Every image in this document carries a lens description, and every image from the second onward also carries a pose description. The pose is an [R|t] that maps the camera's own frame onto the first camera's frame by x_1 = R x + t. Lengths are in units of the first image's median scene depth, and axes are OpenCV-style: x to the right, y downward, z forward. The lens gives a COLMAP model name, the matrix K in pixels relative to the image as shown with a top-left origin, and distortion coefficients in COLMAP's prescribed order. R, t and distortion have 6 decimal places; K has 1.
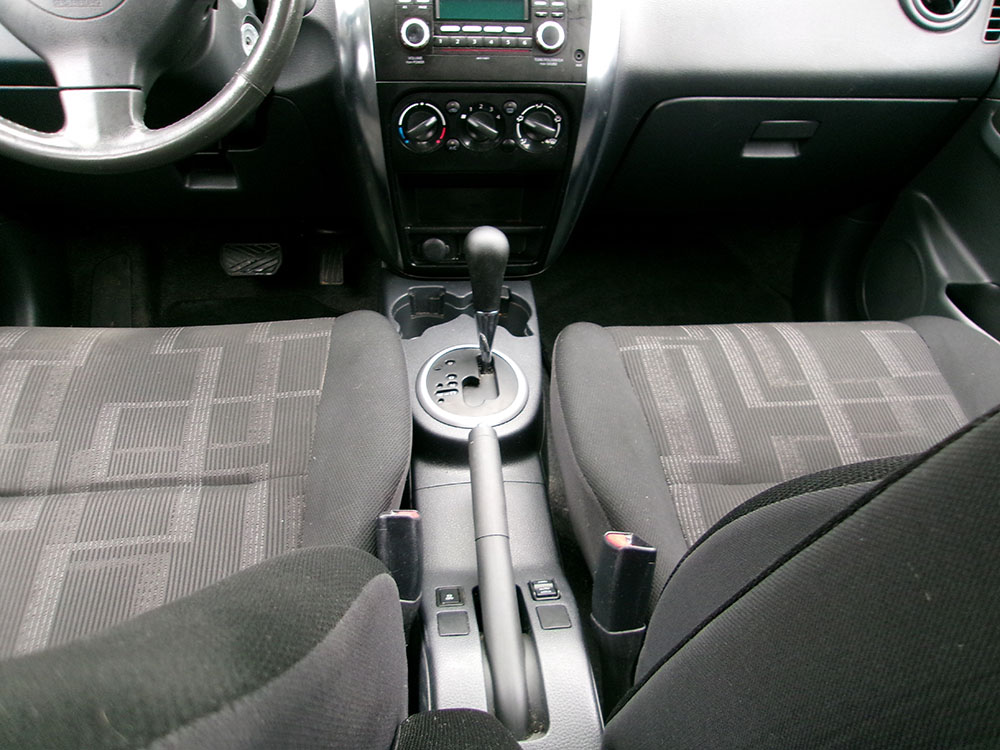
lens RADIAL K [[773.0, 0, 500.0], [0, 773.0, 375.0], [0, 0, 1]] dist [-0.011700, 0.010077]
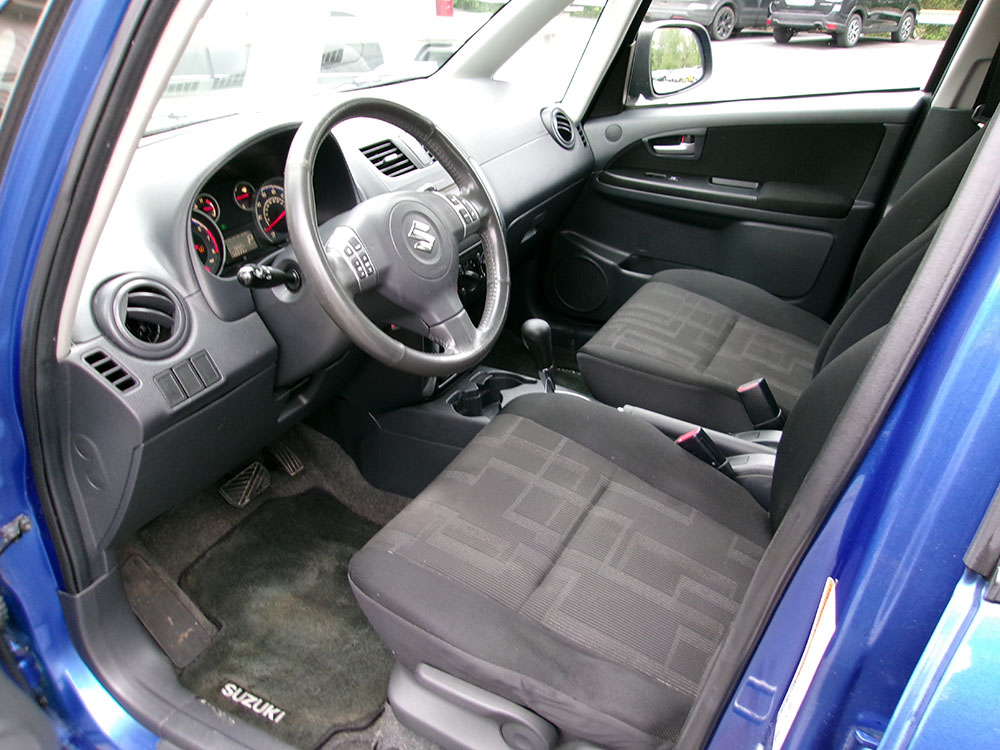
lens RADIAL K [[773.0, 0, 500.0], [0, 773.0, 375.0], [0, 0, 1]] dist [-0.011700, 0.010077]
pose [[0.576746, -0.450326, 0.681594, -1.203742], [0.551744, 0.830020, 0.081520, -0.260583], [-0.602447, 0.329049, 0.727175, -0.104229]]
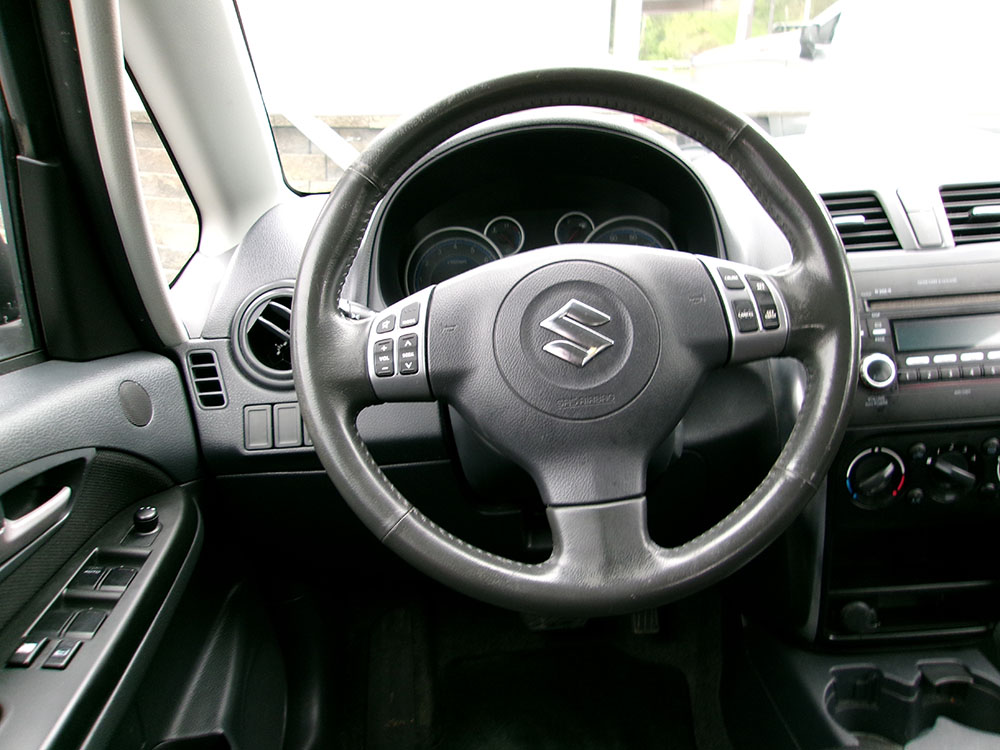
lens RADIAL K [[807.2, 0, 500.0], [0, 807.2, 375.0], [0, 0, 1]] dist [-0.042359, 0.044784]
pose [[0.988096, -0.073458, -0.135167, -0.377784], [0.027967, 0.949763, -0.311718, -0.185818], [0.151274, 0.304227, 0.940512, 0.154393]]
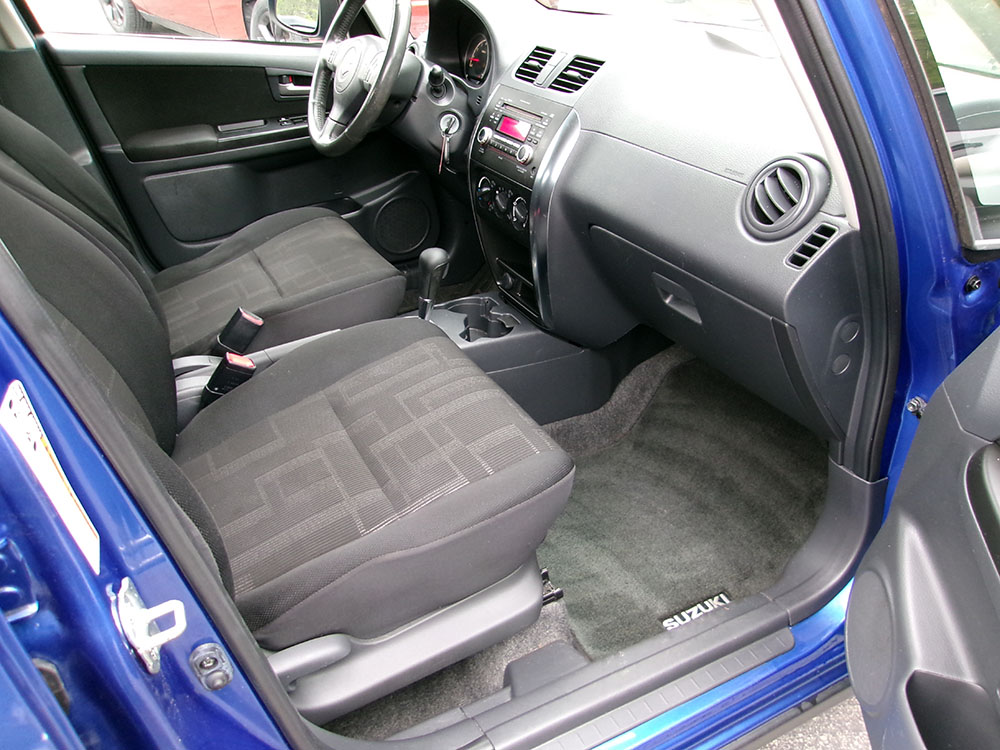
lens RADIAL K [[773.0, 0, 500.0], [0, 773.0, 375.0], [0, 0, 1]] dist [-0.011700, 0.010077]
pose [[0.352002, 0.426764, -0.833047, 1.468990], [-0.540849, 0.819124, 0.191097, -0.349603], [0.763922, 0.383286, 0.519148, 0.357805]]
